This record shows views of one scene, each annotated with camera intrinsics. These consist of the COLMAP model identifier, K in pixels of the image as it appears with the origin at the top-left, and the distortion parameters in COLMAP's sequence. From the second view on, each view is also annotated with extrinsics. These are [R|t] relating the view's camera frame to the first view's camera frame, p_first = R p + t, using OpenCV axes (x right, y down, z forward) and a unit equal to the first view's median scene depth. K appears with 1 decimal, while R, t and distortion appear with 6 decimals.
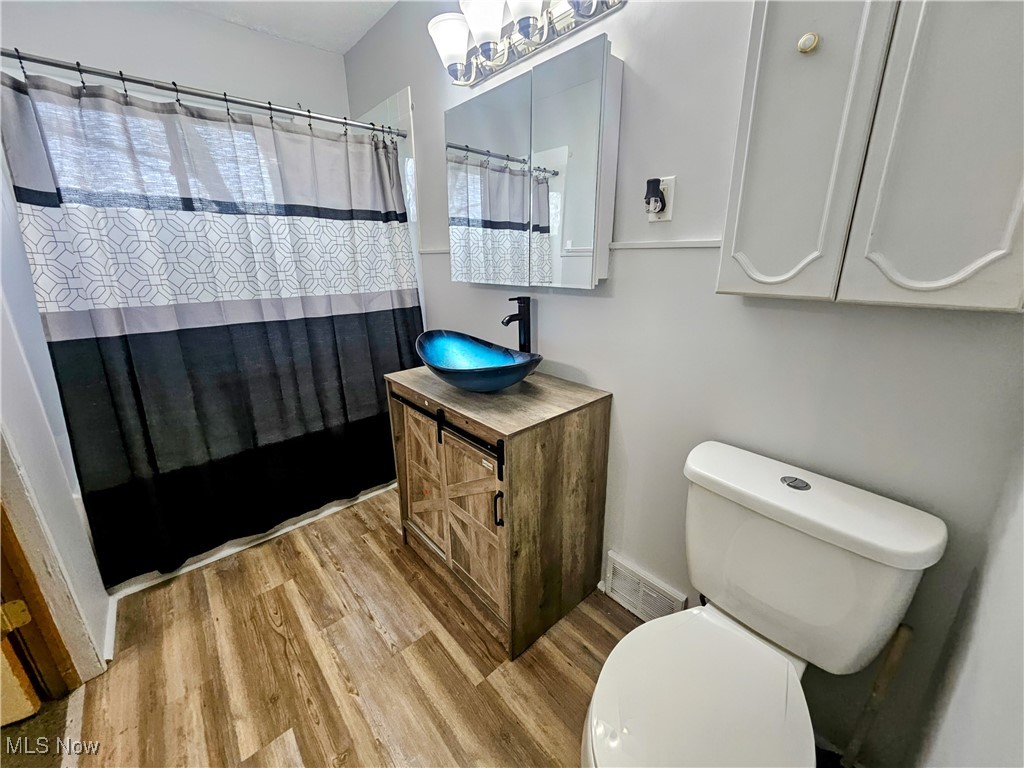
lens RADIAL K [[400.8, 0, 504.3], [0, 400.8, 372.7], [0, 0, 1]] dist [0.010762, -0.004857]
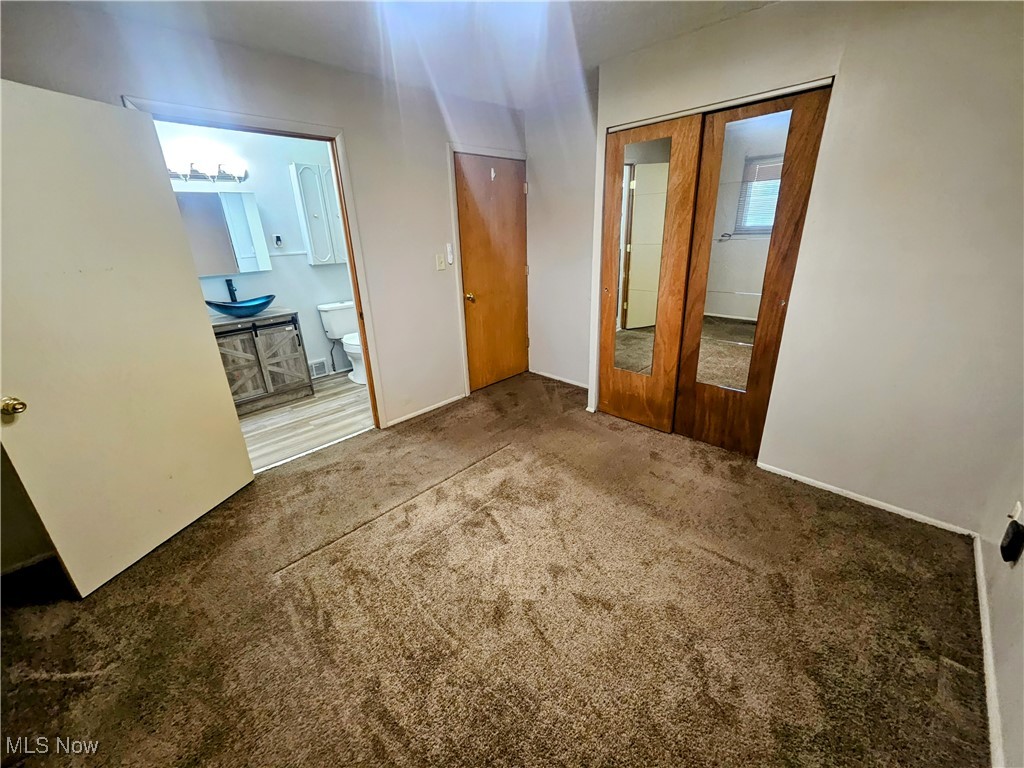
lens RADIAL K [[400.8, 0, 504.3], [0, 400.8, 372.7], [0, 0, 1]] dist [0.010762, -0.004857]
pose [[-0.071568, -0.321202, 0.944303, -2.658184], [0.318332, 0.889865, 0.326811, 0.045324], [-0.945274, 0.323991, 0.038563, -0.466246]]
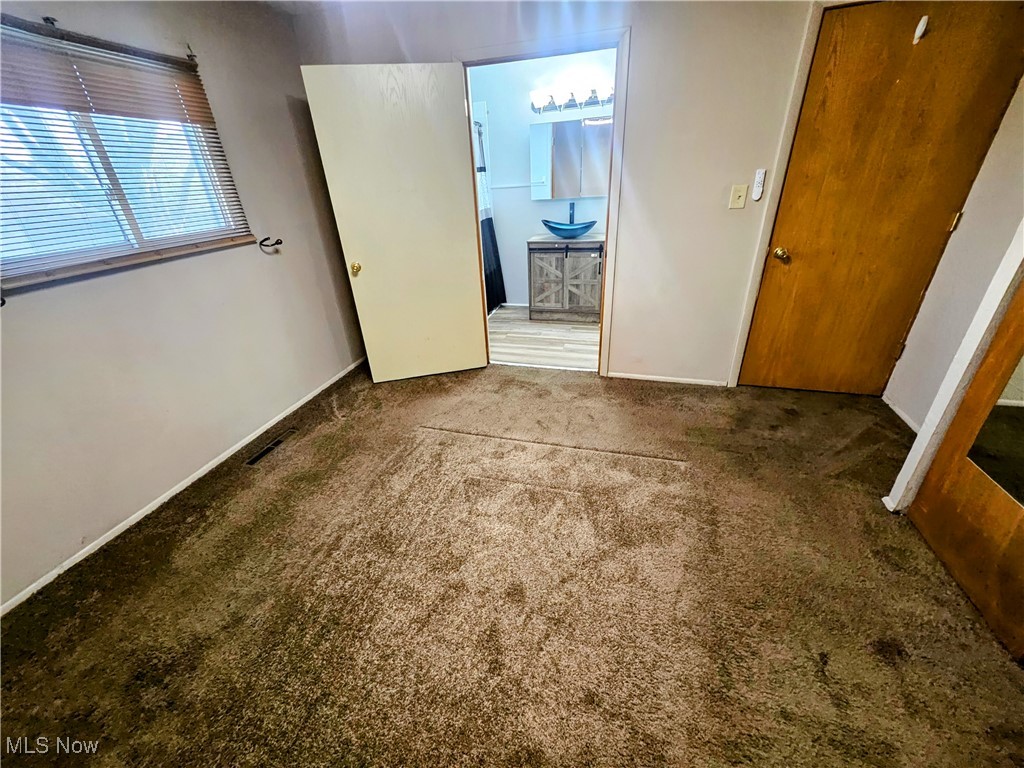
lens RADIAL K [[400.8, 0, 504.3], [0, 400.8, 372.7], [0, 0, 1]] dist [0.010762, -0.004857]
pose [[0.842970, -0.266330, 0.467408, -2.025535], [0.191431, 0.960486, 0.202041, 0.293145], [-0.502748, -0.080838, 0.860645, -1.243811]]
